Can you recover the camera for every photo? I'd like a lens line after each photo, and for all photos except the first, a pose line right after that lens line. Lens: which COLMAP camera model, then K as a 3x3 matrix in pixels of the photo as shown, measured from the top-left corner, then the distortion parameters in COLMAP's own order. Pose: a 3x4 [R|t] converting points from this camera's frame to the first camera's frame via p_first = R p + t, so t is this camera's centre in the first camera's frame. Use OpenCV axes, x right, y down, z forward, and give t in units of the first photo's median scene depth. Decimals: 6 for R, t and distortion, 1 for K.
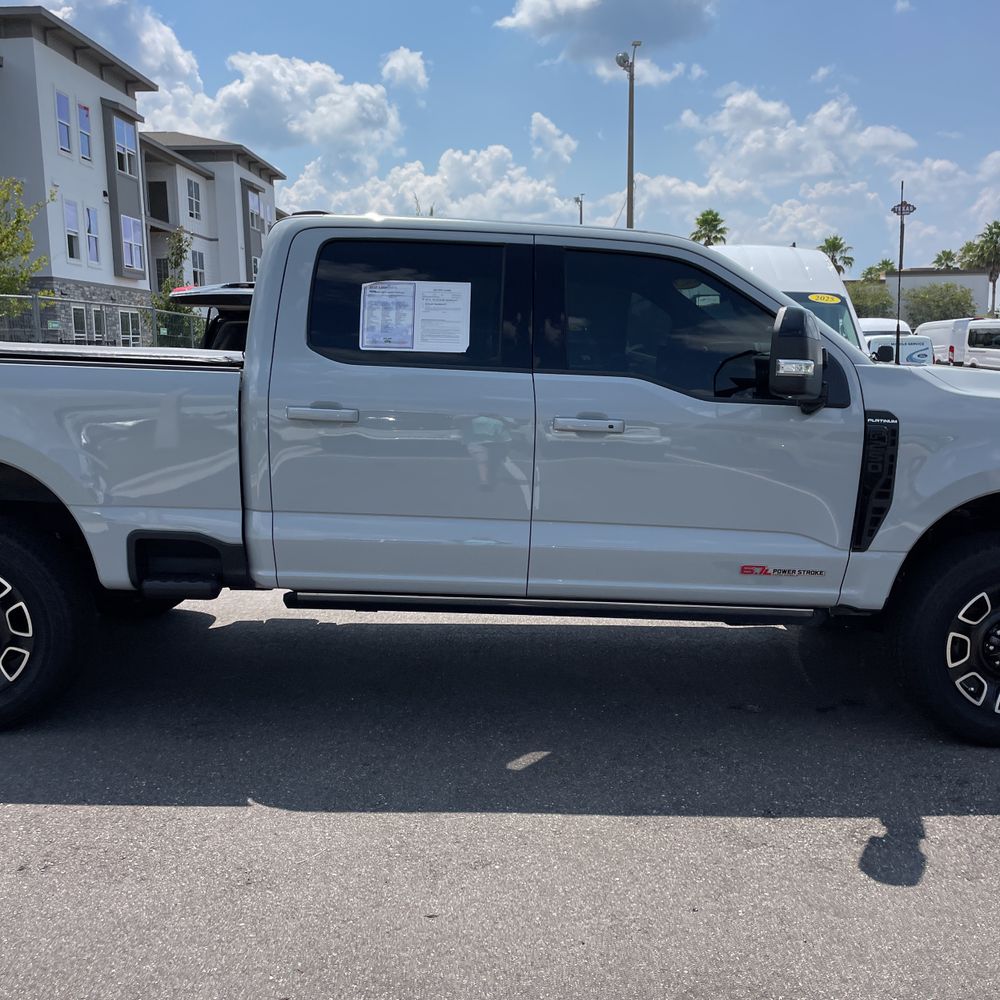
lens RADIAL K [[1032.4, 0, 503.3], [0, 1032.4, 492.2], [0, 0, 1]] dist [0.040654, -0.037886]
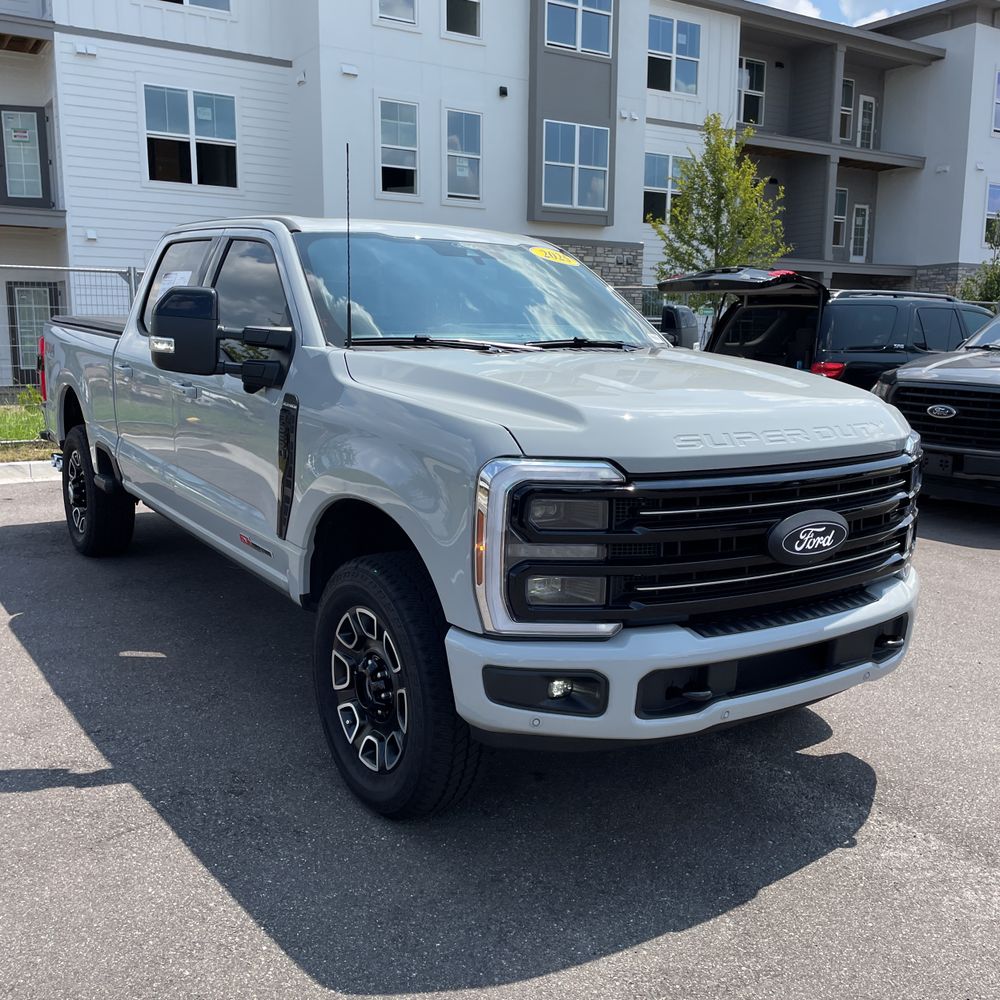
lens RADIAL K [[1010.2, 0, 500.0], [0, 1010.2, 500.0], [0, 0, 1]] dist [0.089274, -0.119808]
pose [[0.560328, 0.147829, -0.814972, 0.138055], [-0.129418, 0.987485, 0.090141, -0.010198], [0.818097, 0.054964, 0.572447, 0.070176]]
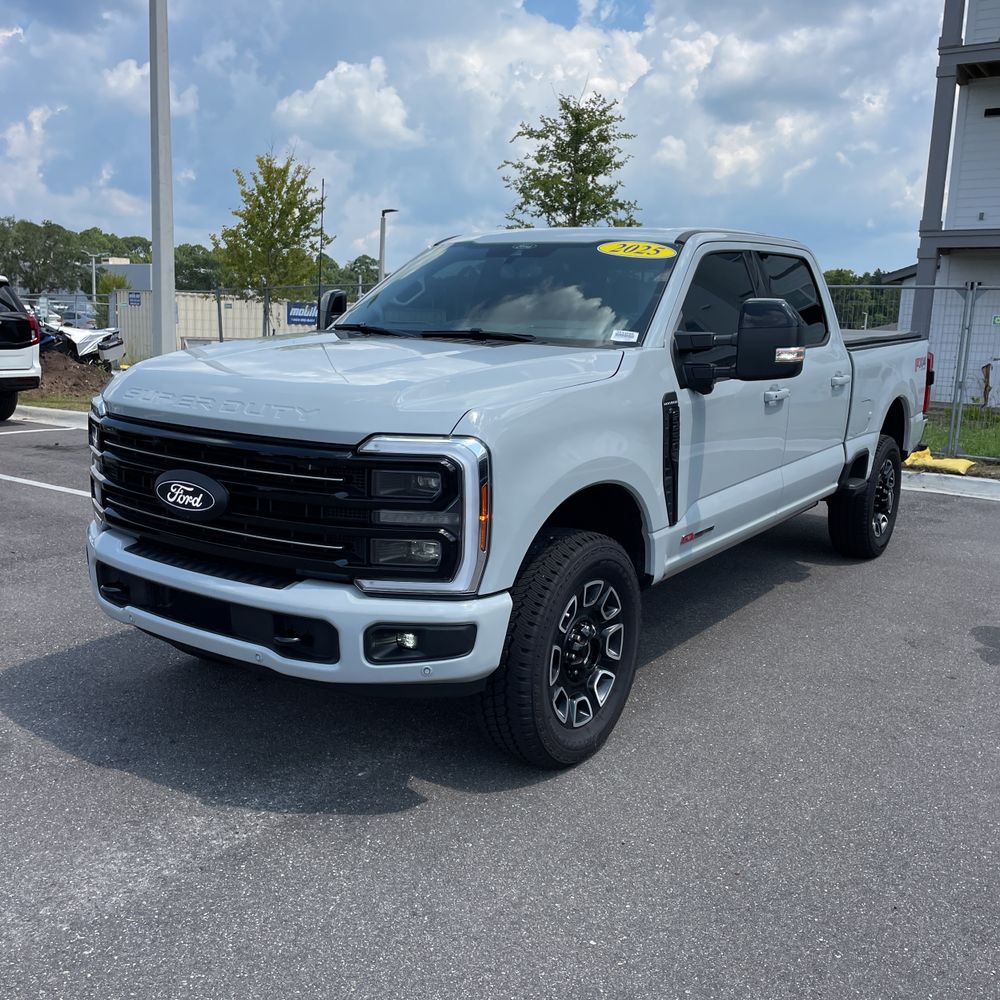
lens RADIAL K [[1010.2, 0, 500.0], [0, 1010.2, 500.0], [0, 0, 1]] dist [0.089274, -0.119808]
pose [[-0.567486, 0.121928, -0.814305, 0.144125], [-0.153065, 0.956115, 0.249832, -0.030273], [0.809030, 0.266418, -0.523919, 0.212921]]
